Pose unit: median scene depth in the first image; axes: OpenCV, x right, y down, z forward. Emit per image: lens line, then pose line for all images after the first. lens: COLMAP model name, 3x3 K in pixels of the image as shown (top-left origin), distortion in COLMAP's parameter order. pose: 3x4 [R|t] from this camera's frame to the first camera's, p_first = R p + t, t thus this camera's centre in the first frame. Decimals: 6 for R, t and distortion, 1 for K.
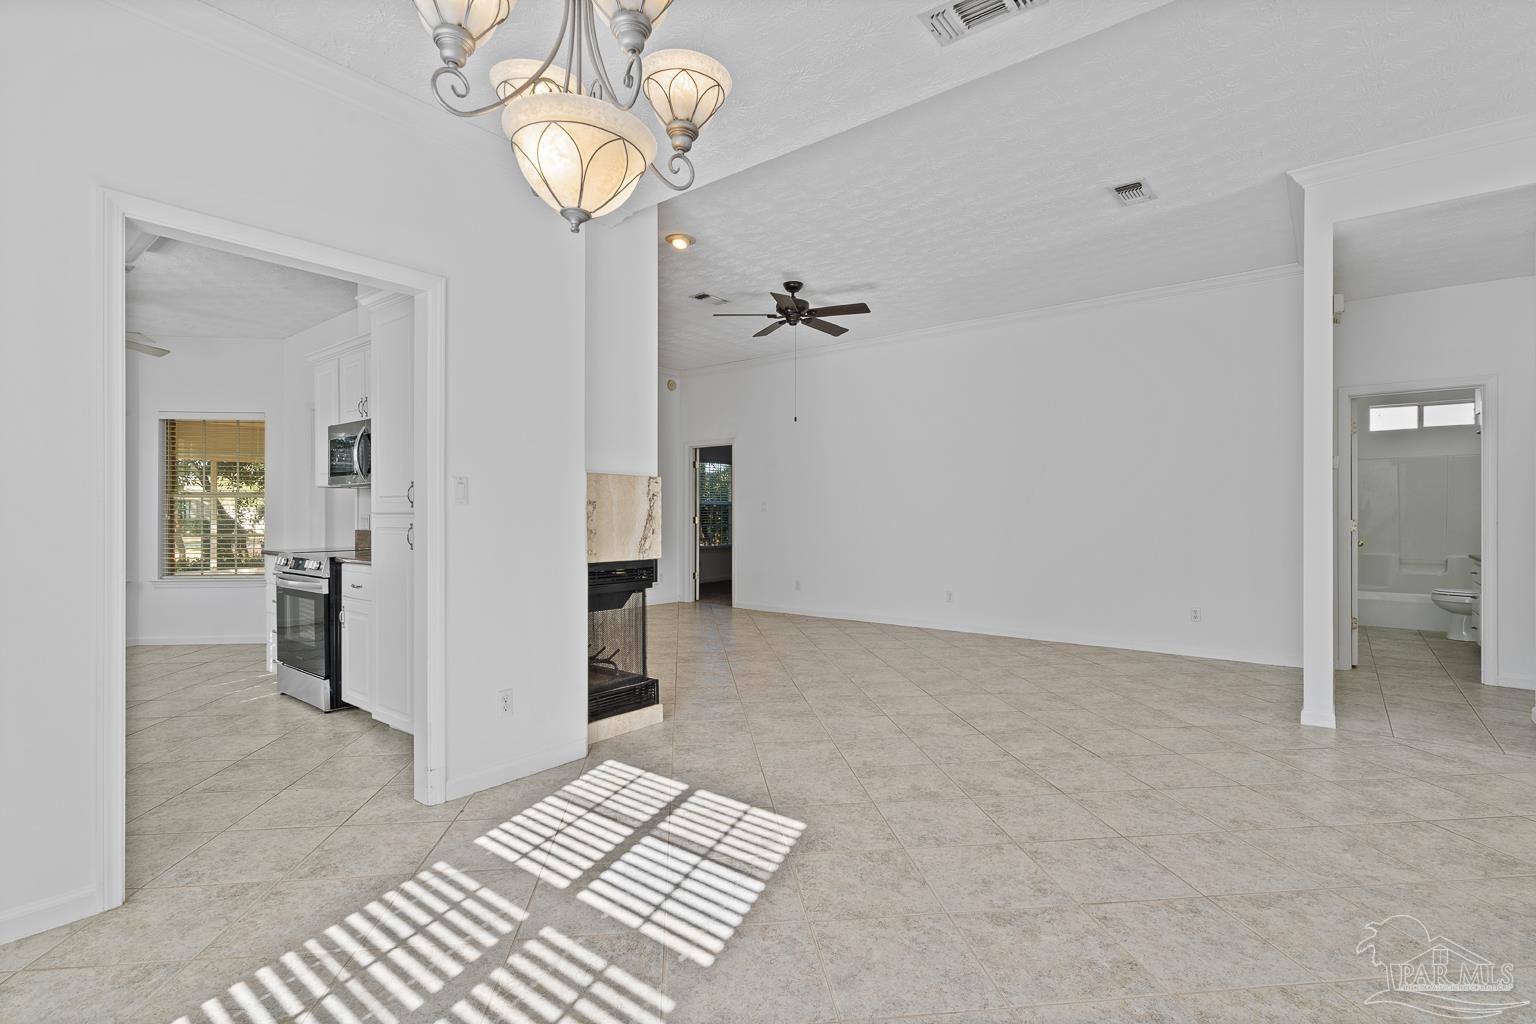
lens RADIAL K [[717.3, 0, 765.3], [0, 717.3, 517.9], [0, 0, 1]] dist [-0.007222, -0.000753]
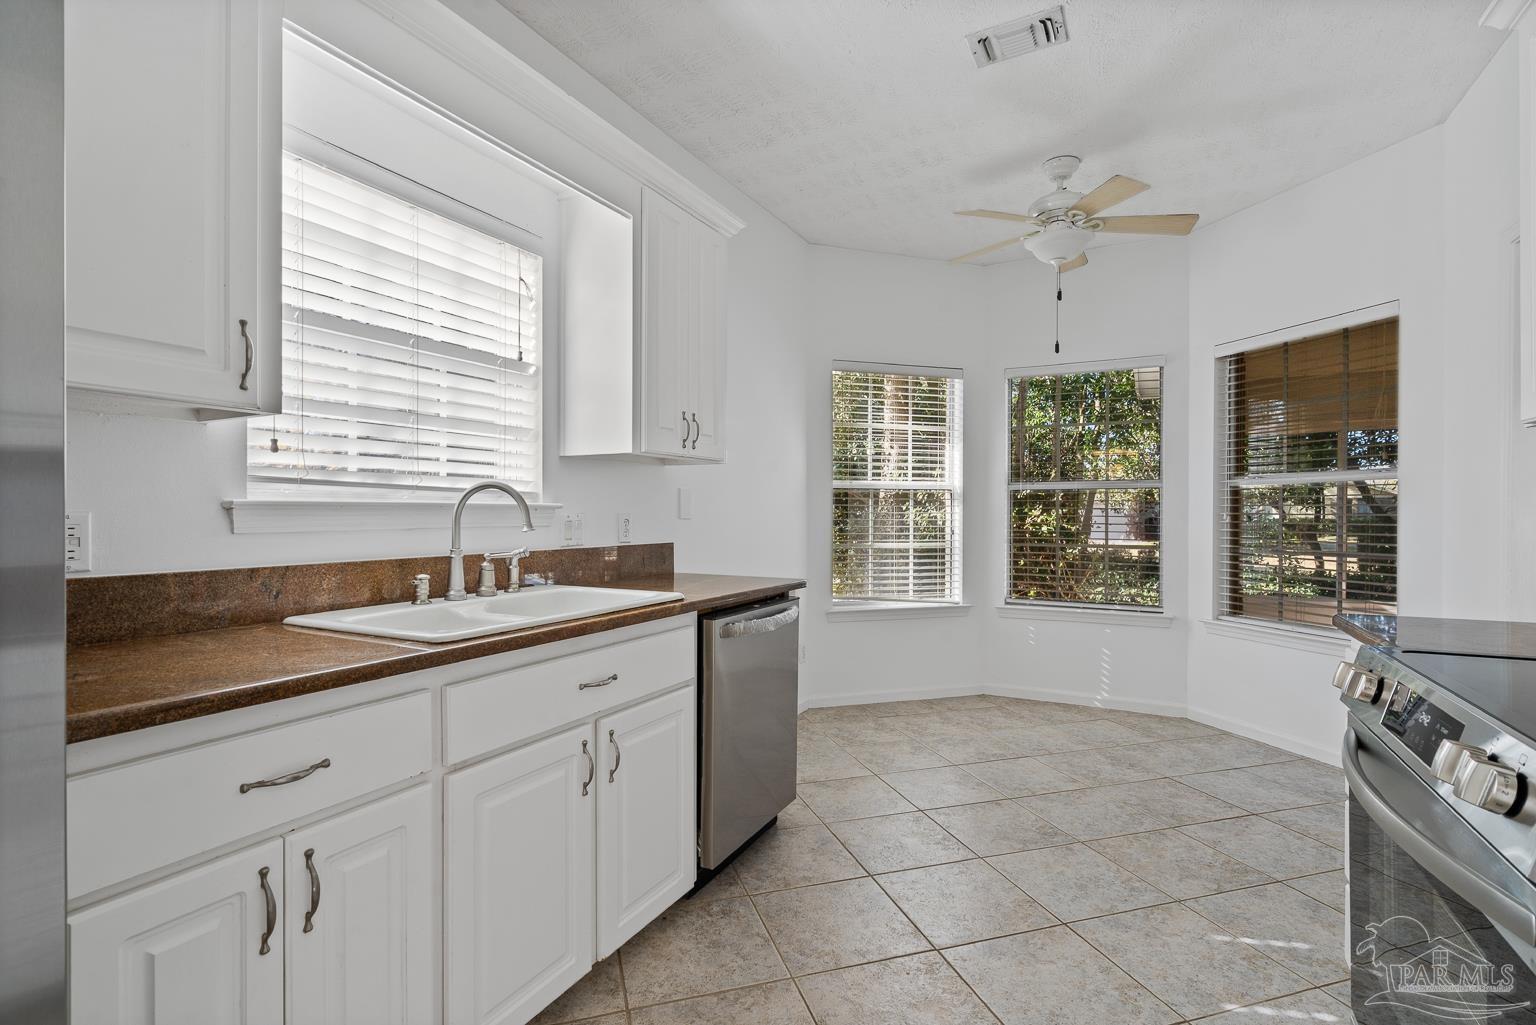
lens RADIAL K [[724.1, 0, 756.9], [0, 724.1, 512.0], [0, 0, 1]] dist [-0.003631, 0.001386]
pose [[0.181112, 0.001950, -0.983461, -0.322105], [-0.000007, 0.999998, 0.001982, -0.004367], [0.983463, -0.000352, 0.181111, 0.523074]]
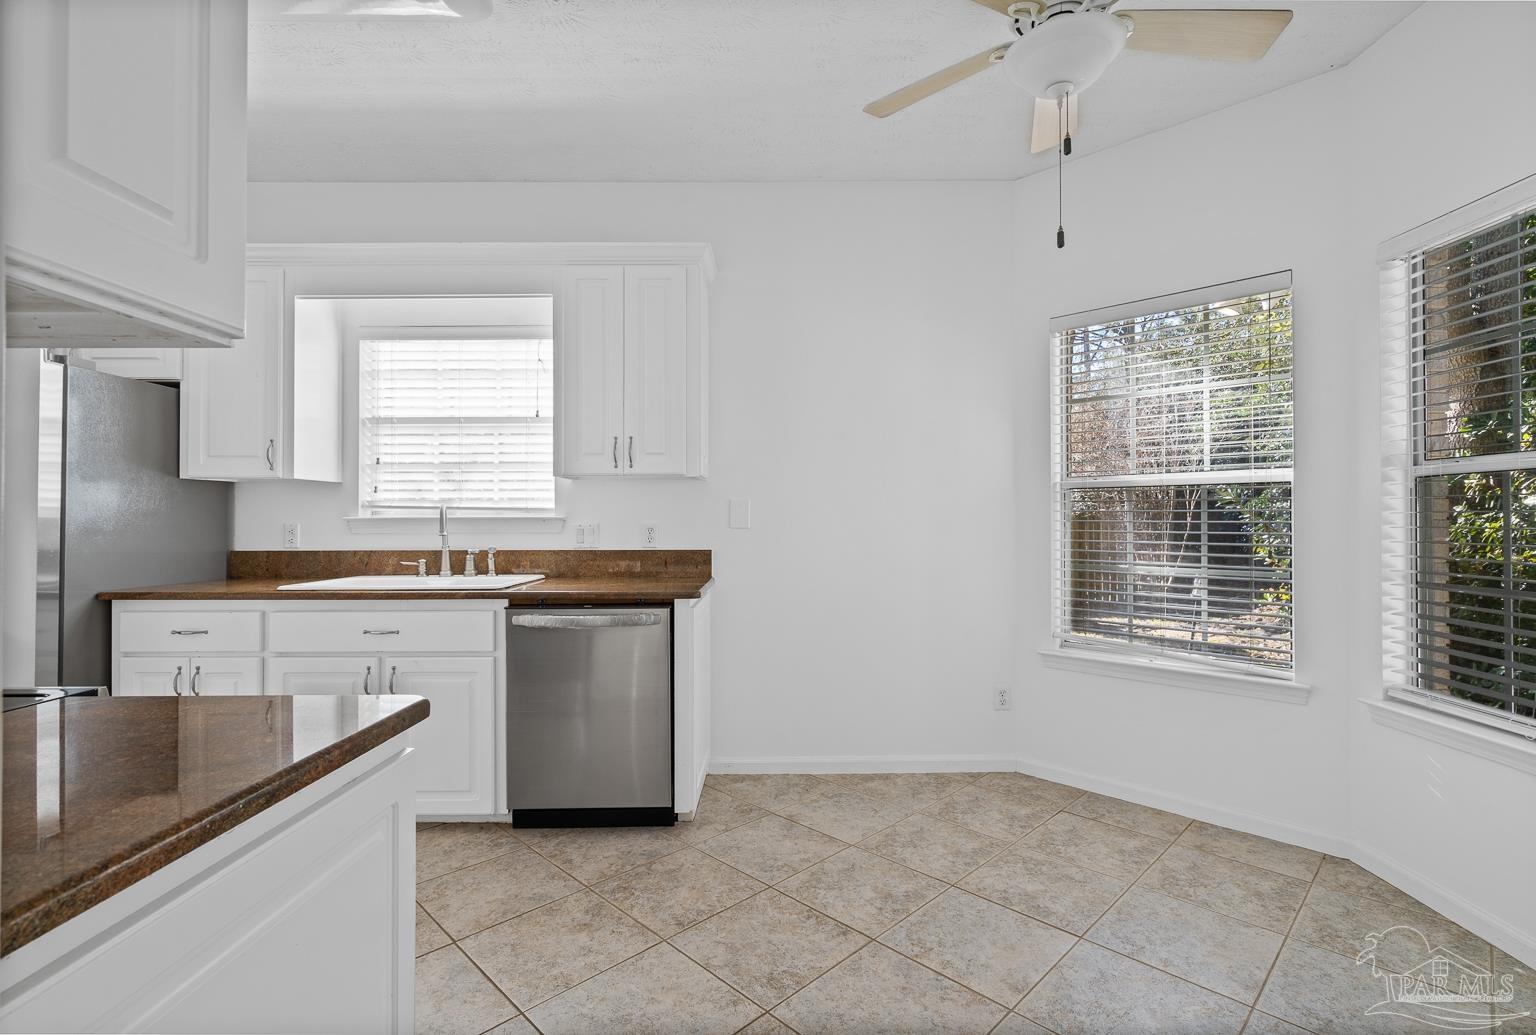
lens RADIAL K [[694.0, 0, 778.1], [0, 694.0, 514.8], [0, 0, 1]] dist [-0.000736, -0.000179]
pose [[-0.772019, -0.001251, -0.635598, -0.531777], [0.005565, 0.999946, -0.008728, -0.003853], [0.635575, -0.010275, -0.771971, 0.999430]]
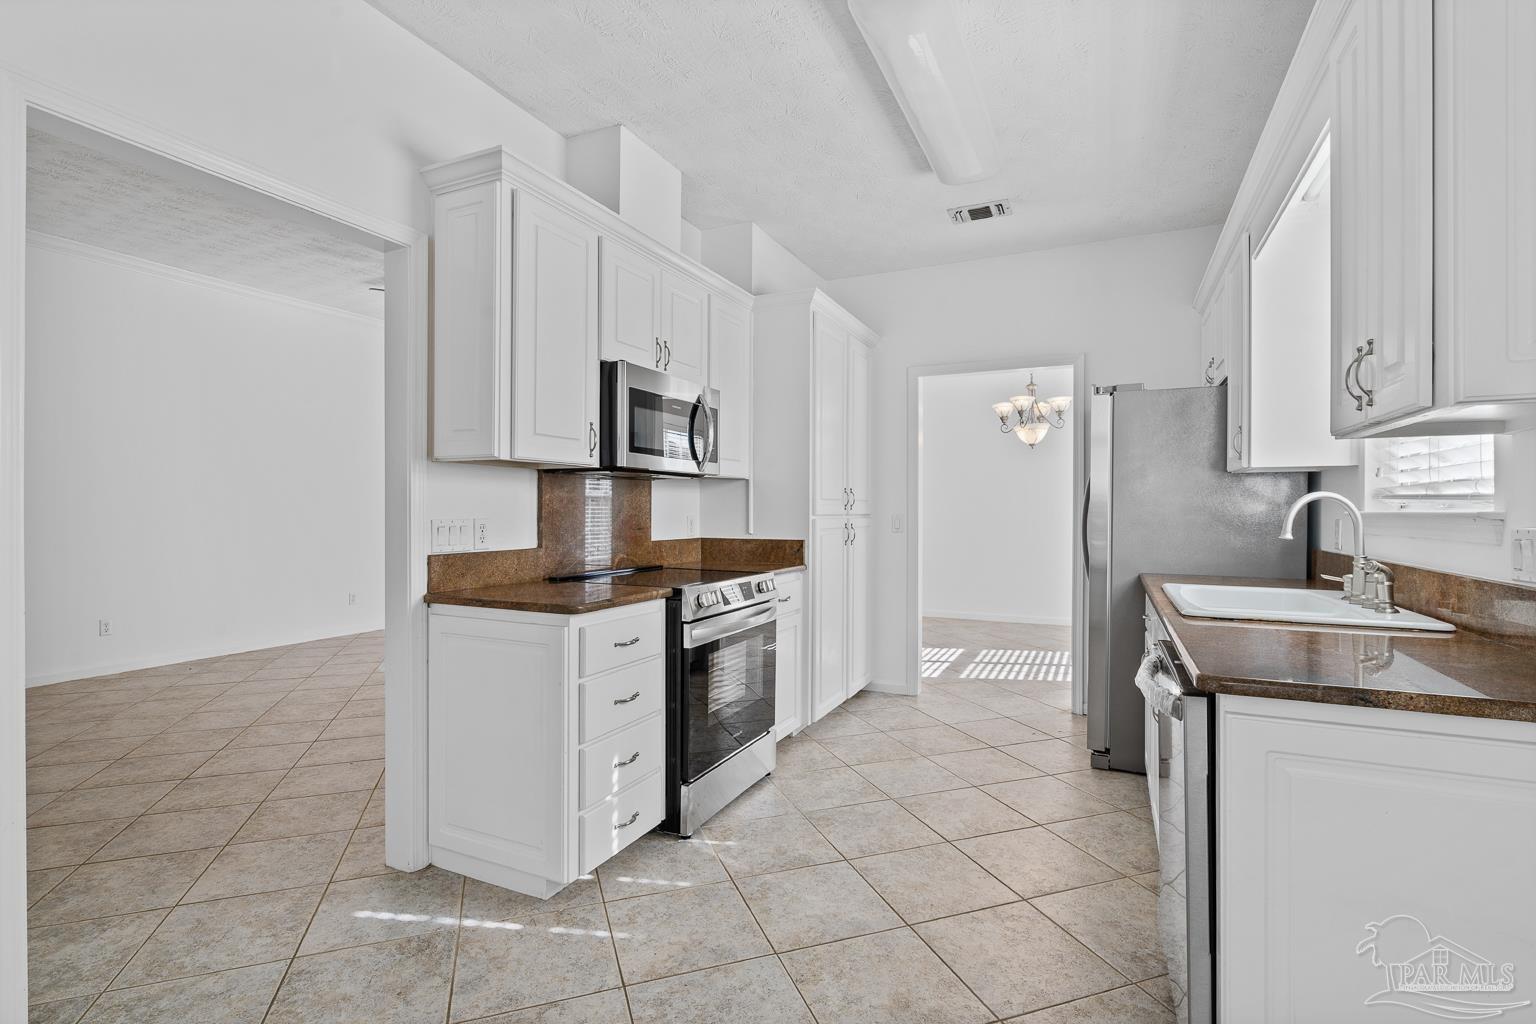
lens RADIAL K [[724.1, 0, 756.9], [0, 724.1, 511.5], [0, 0, 1]] dist [-0.003631, 0.001386]
pose [[-0.228768, 0.003411, 0.973475, -0.937461], [-0.002524, 0.999988, -0.004097, -0.006208], [-0.973478, -0.003394, -0.228757, 0.807260]]
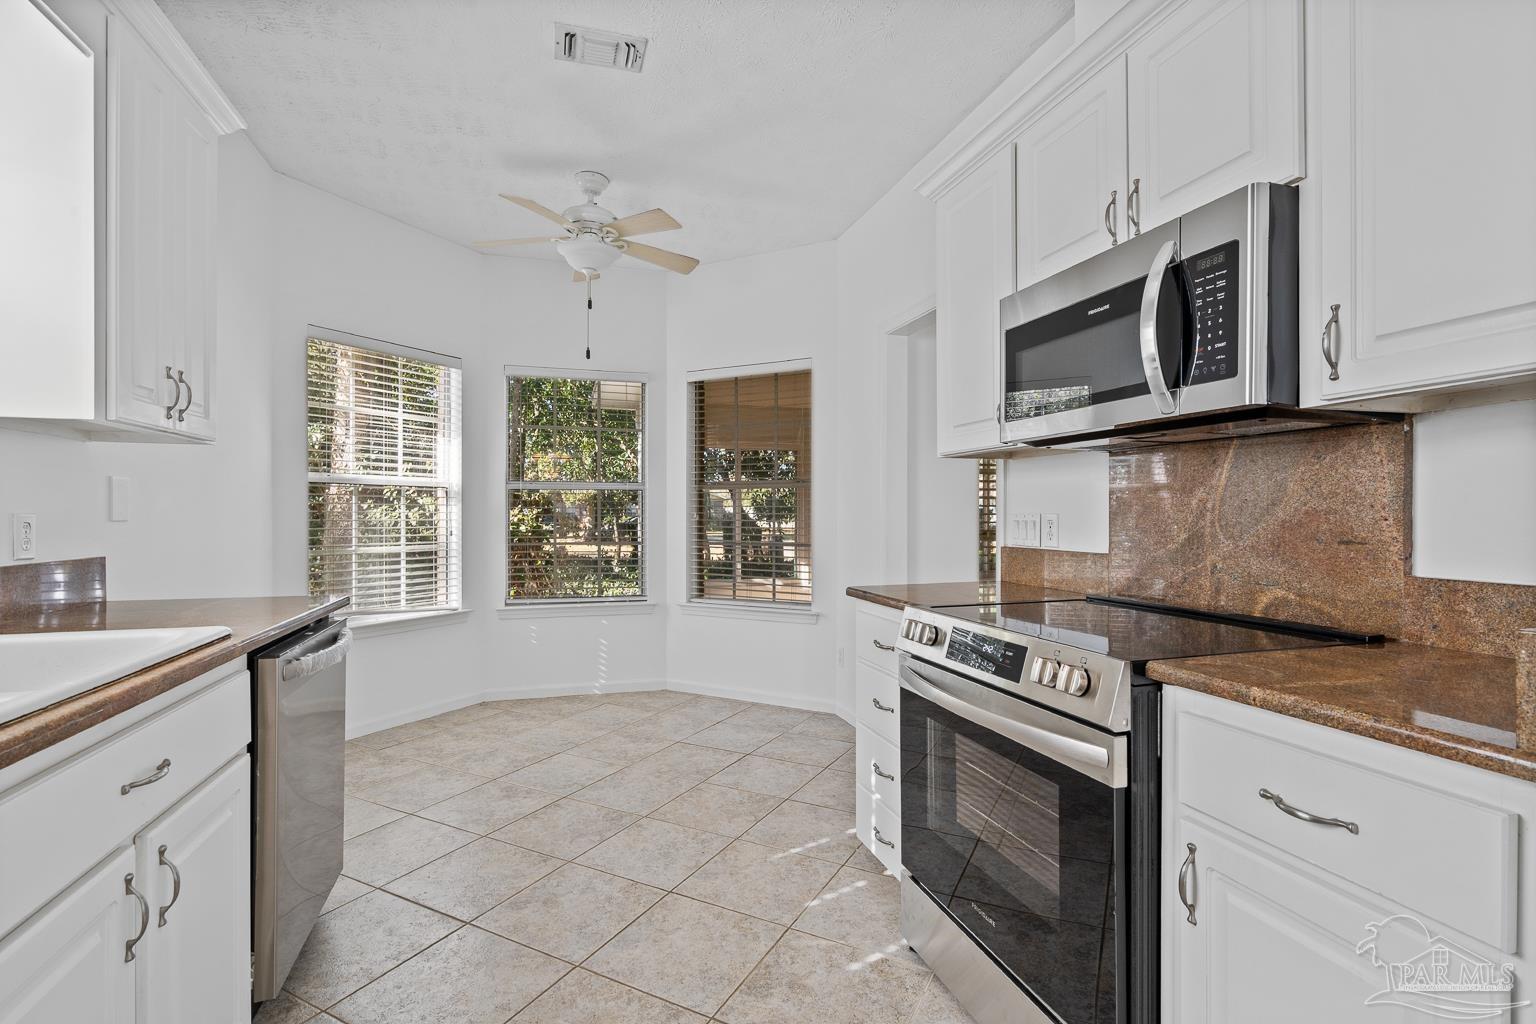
lens RADIAL K [[728.9, 0, 768.0], [0, 728.9, 512.0], [0, 0, 1]] dist [-0.009817, 0.008797]
pose [[0.828346, 0.003735, -0.560205, -0.380931], [-0.003059, 0.999993, 0.002144, -0.004665], [0.560209, -0.000062, 0.828351, 0.448344]]
